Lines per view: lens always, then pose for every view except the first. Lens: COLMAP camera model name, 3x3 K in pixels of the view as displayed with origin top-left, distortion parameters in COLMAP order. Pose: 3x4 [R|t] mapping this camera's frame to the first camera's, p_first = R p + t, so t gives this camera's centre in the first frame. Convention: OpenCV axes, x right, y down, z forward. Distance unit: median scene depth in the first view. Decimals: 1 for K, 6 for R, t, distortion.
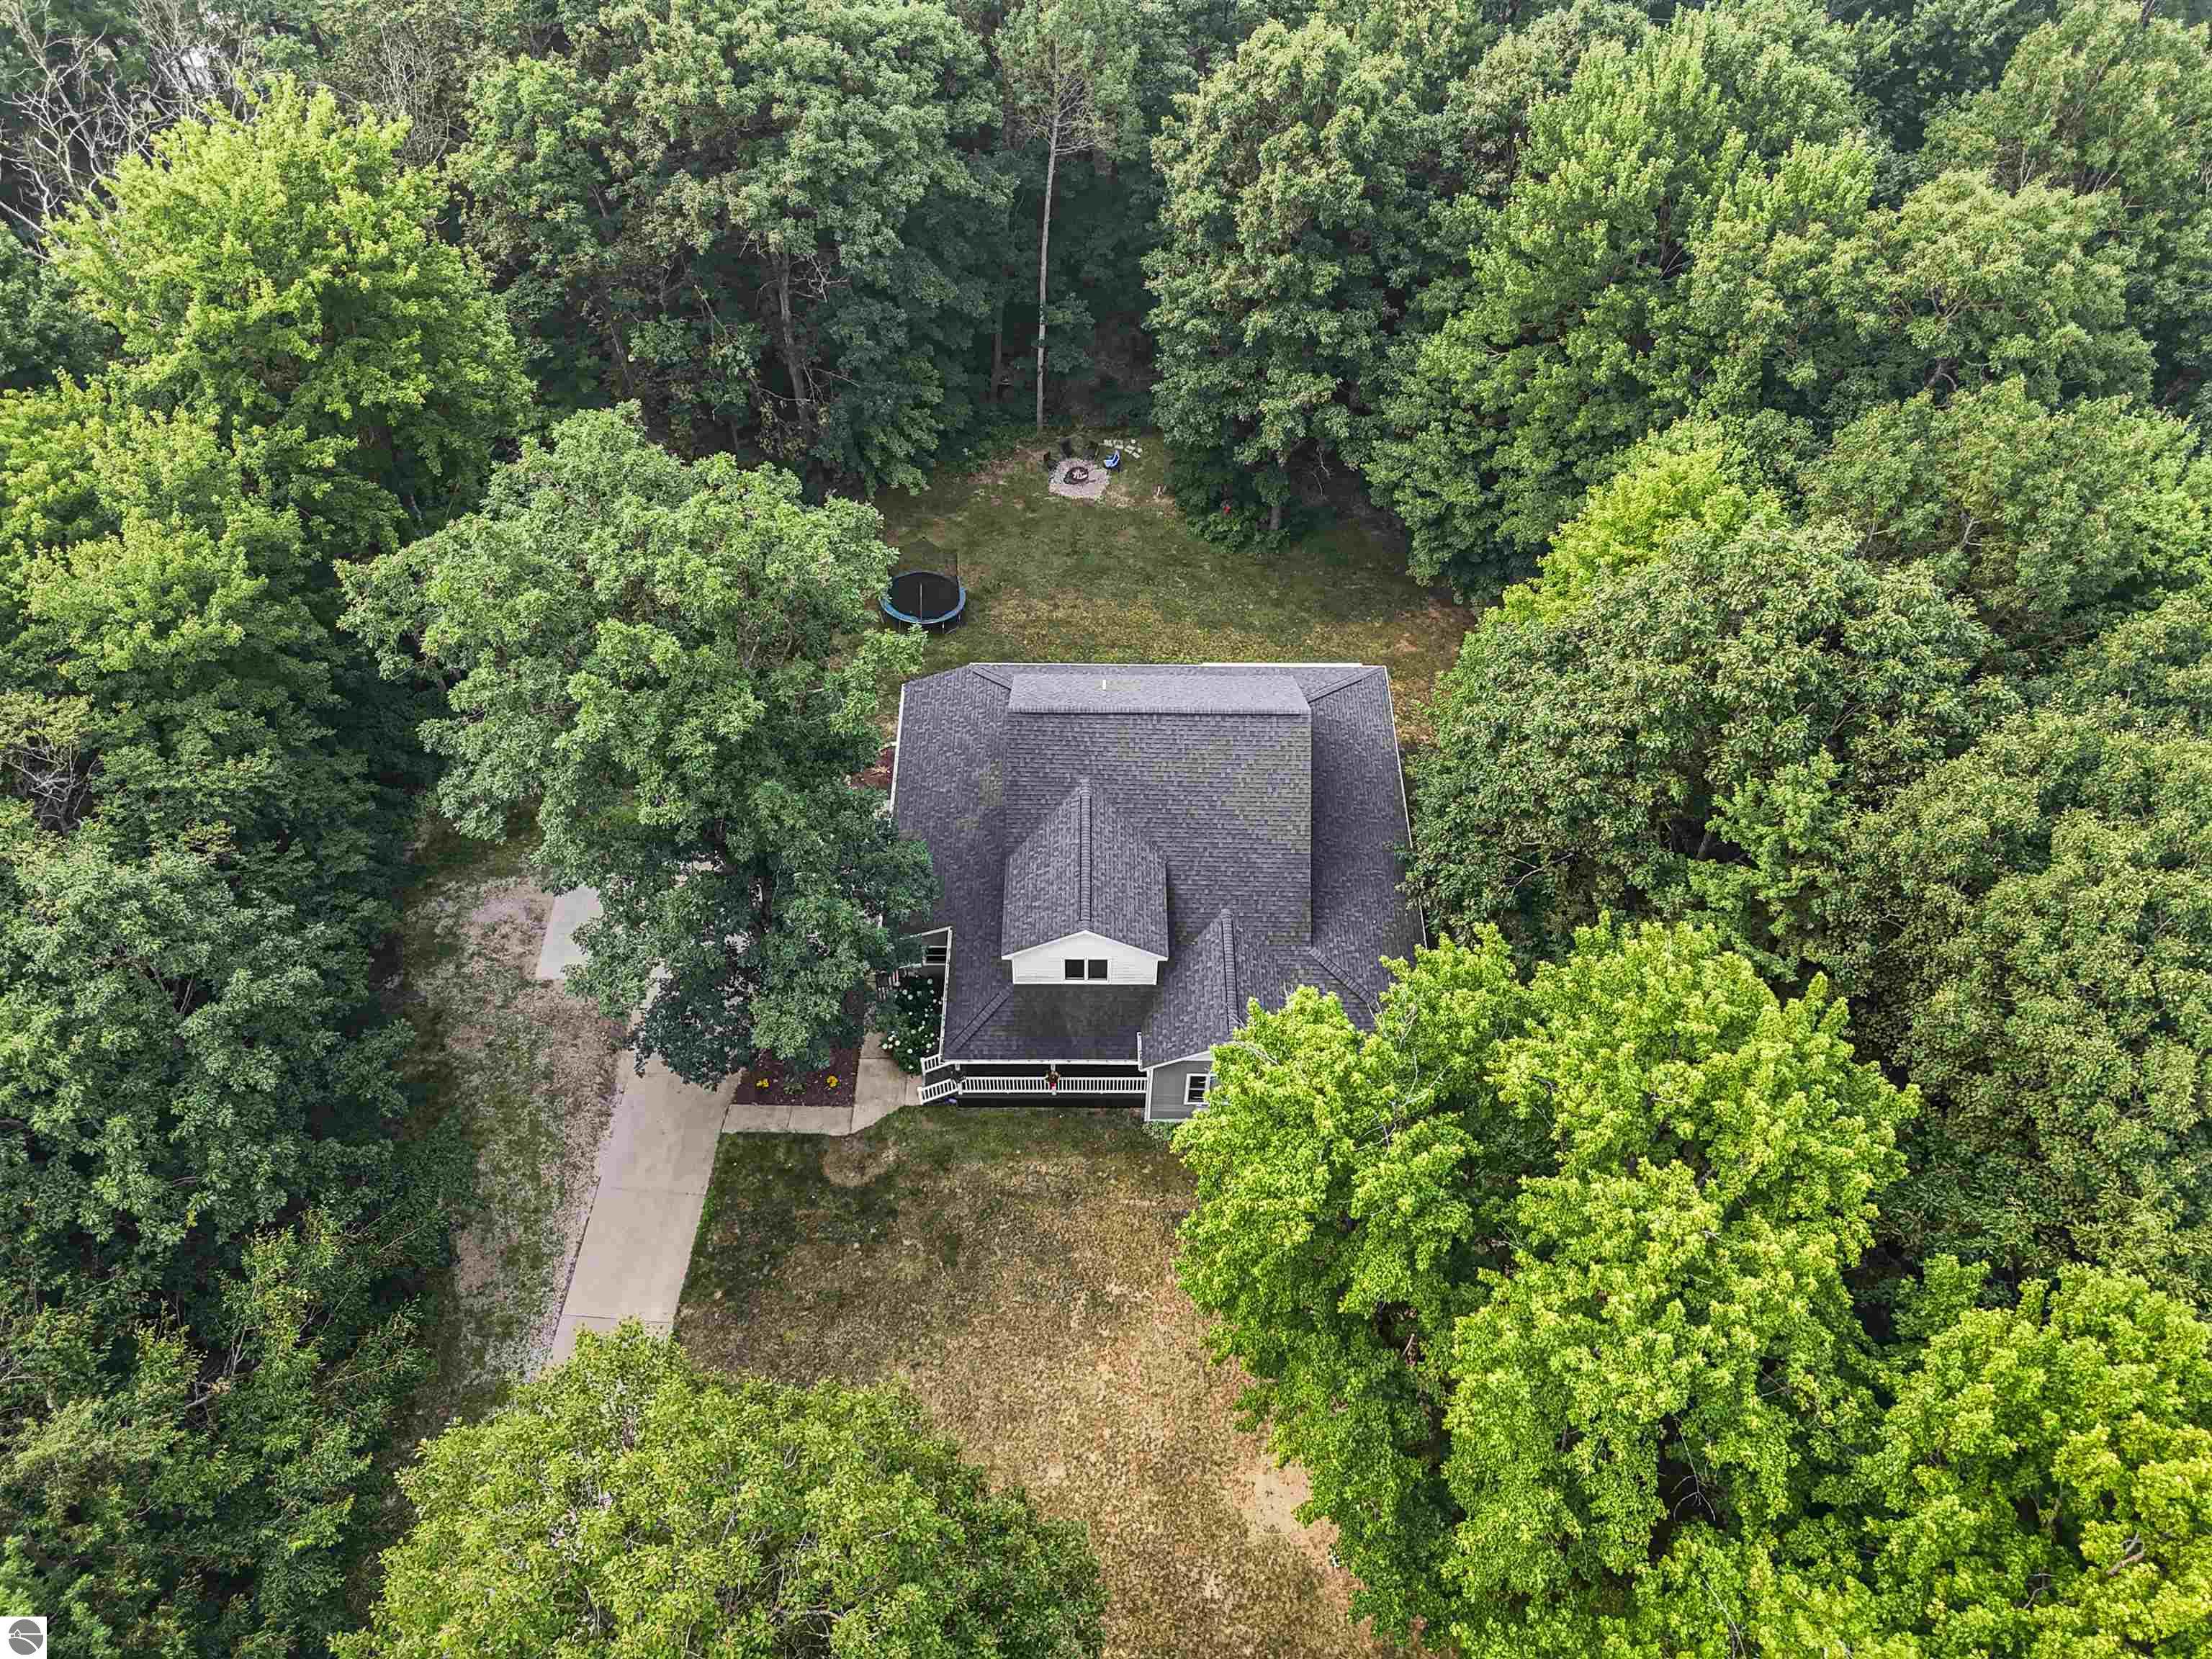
lens RADIAL K [[1630.4, 0, 1106.0], [0, 1630.4, 829.5], [0, 0, 1]] dist [0.164875, -0.416798]
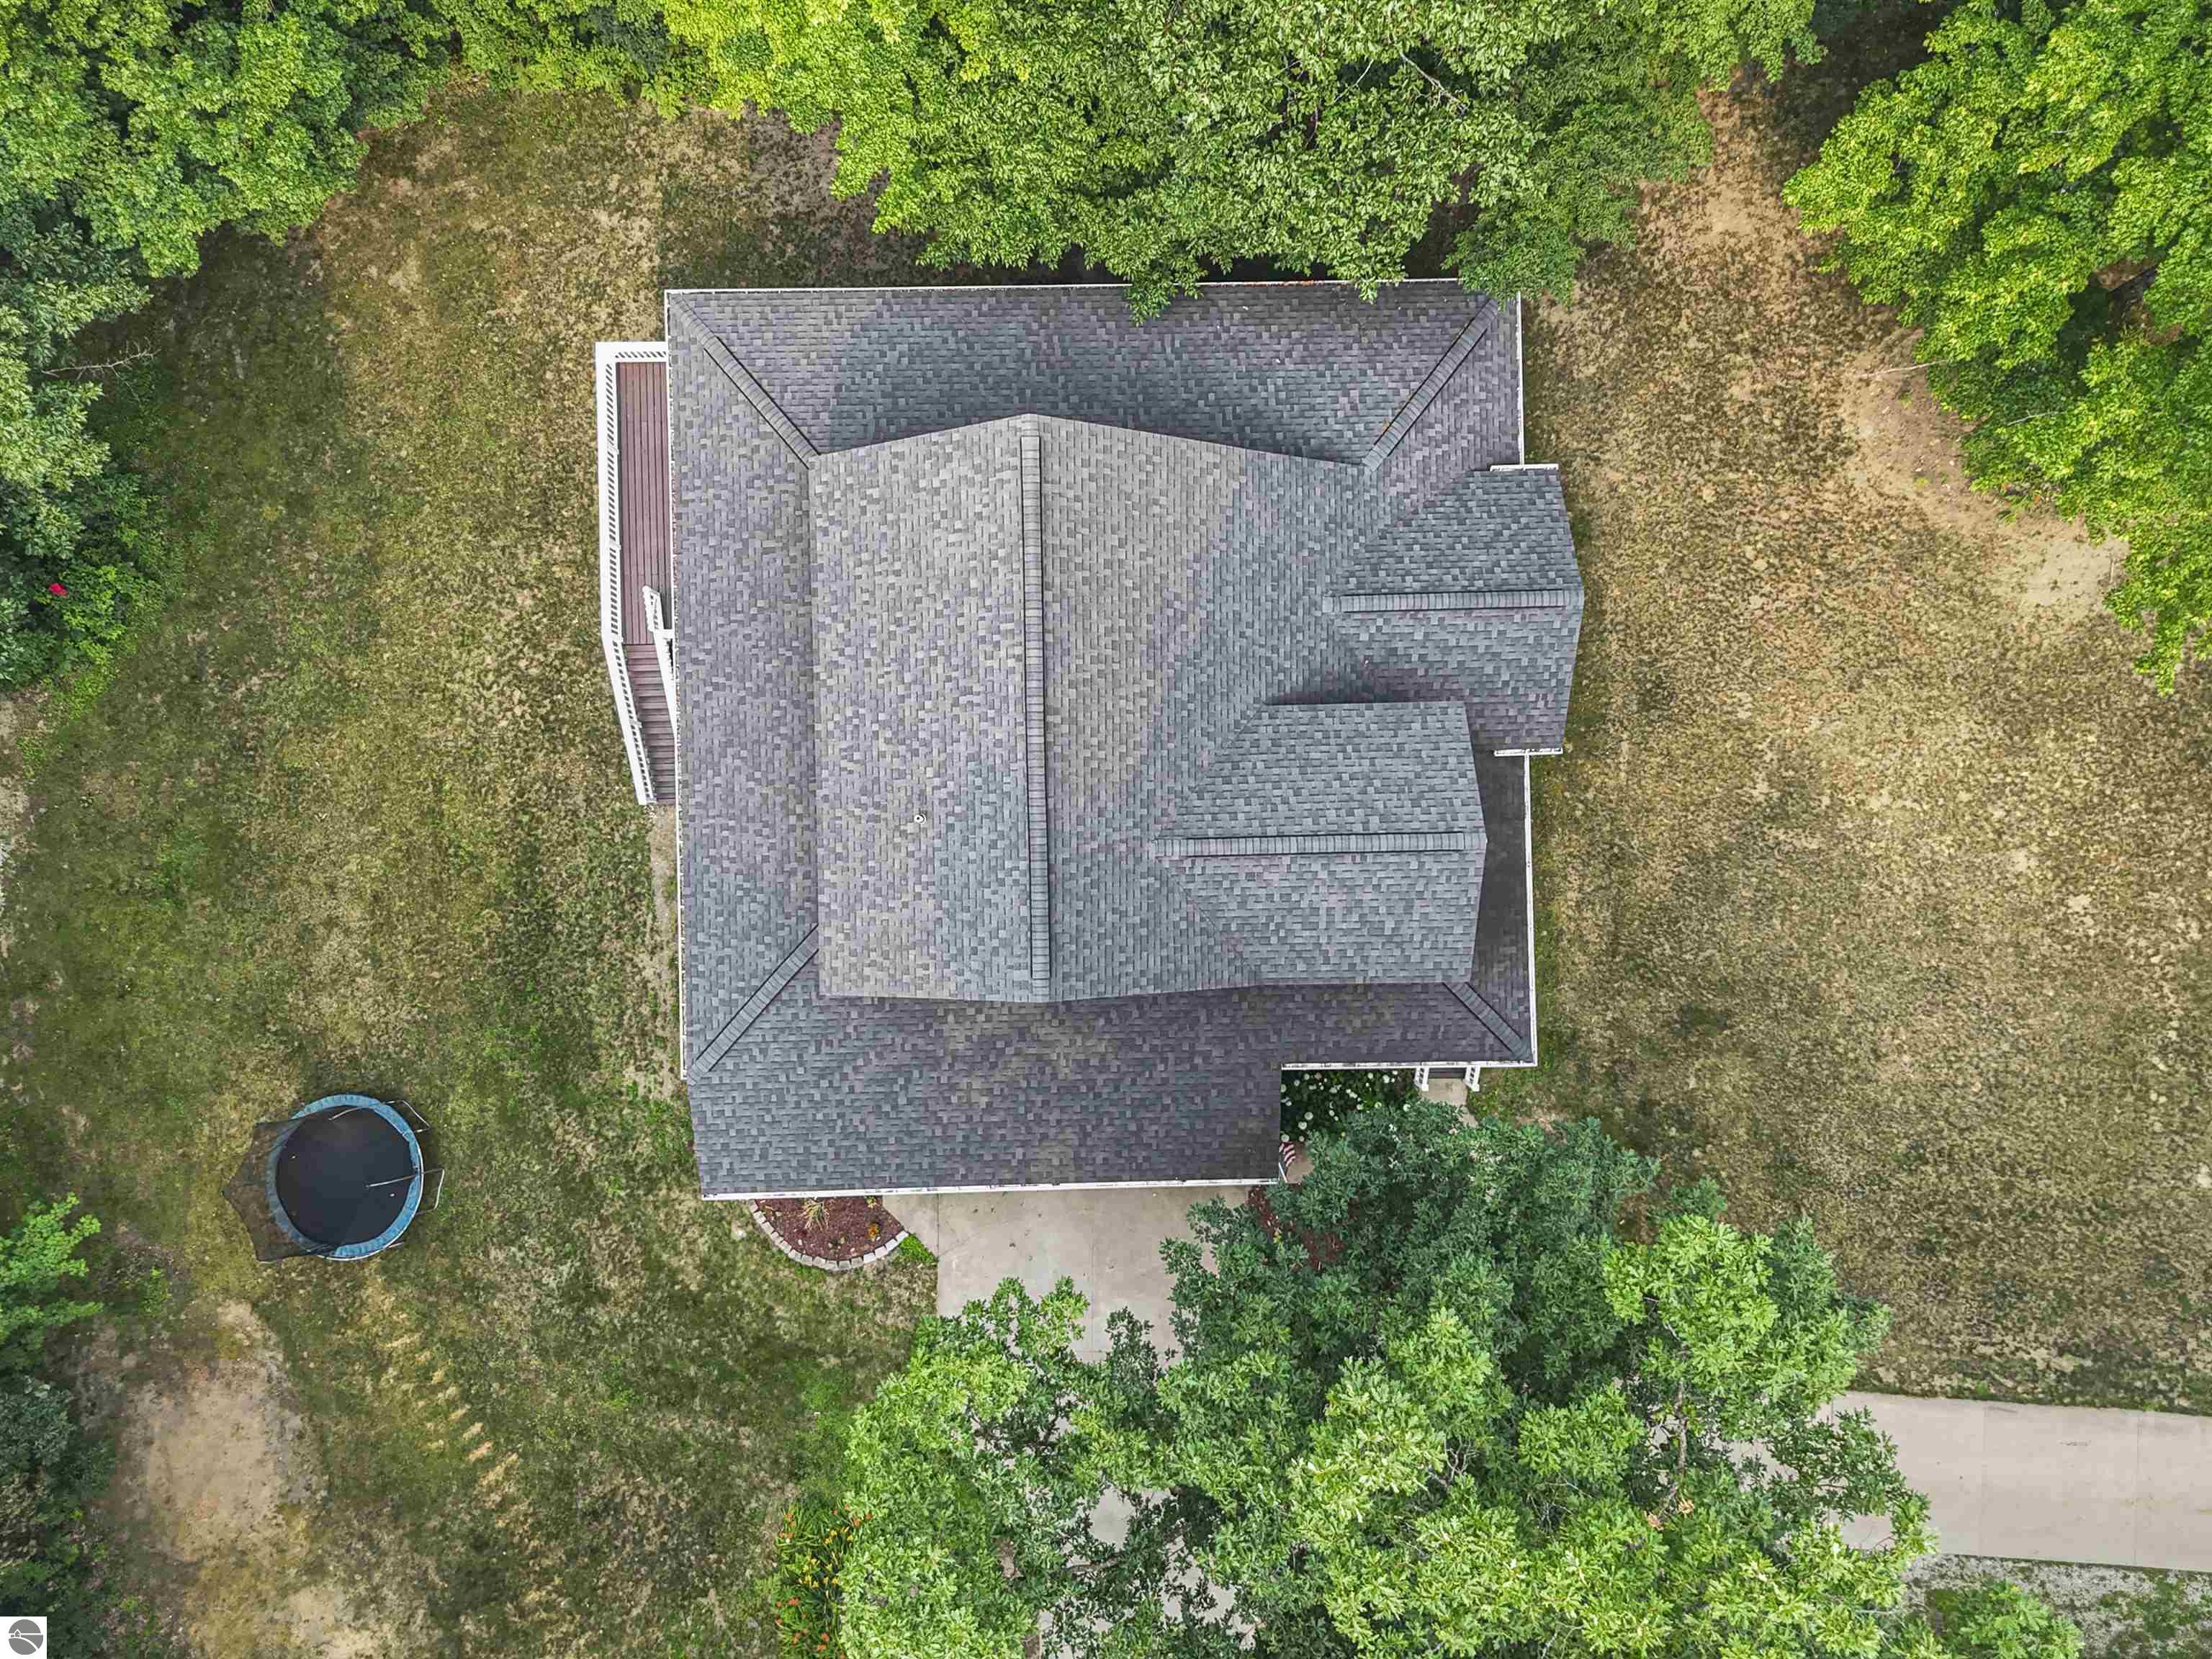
lens RADIAL K [[1630.4, 0, 1106.0], [0, 1630.4, 829.5], [0, 0, 1]] dist [0.164875, -0.416798]
pose [[-0.020322, -0.999787, -0.003548, -0.003874], [0.793013, -0.018280, 0.608931, -0.393574], [-0.608866, 0.009561, 0.793216, 0.612732]]
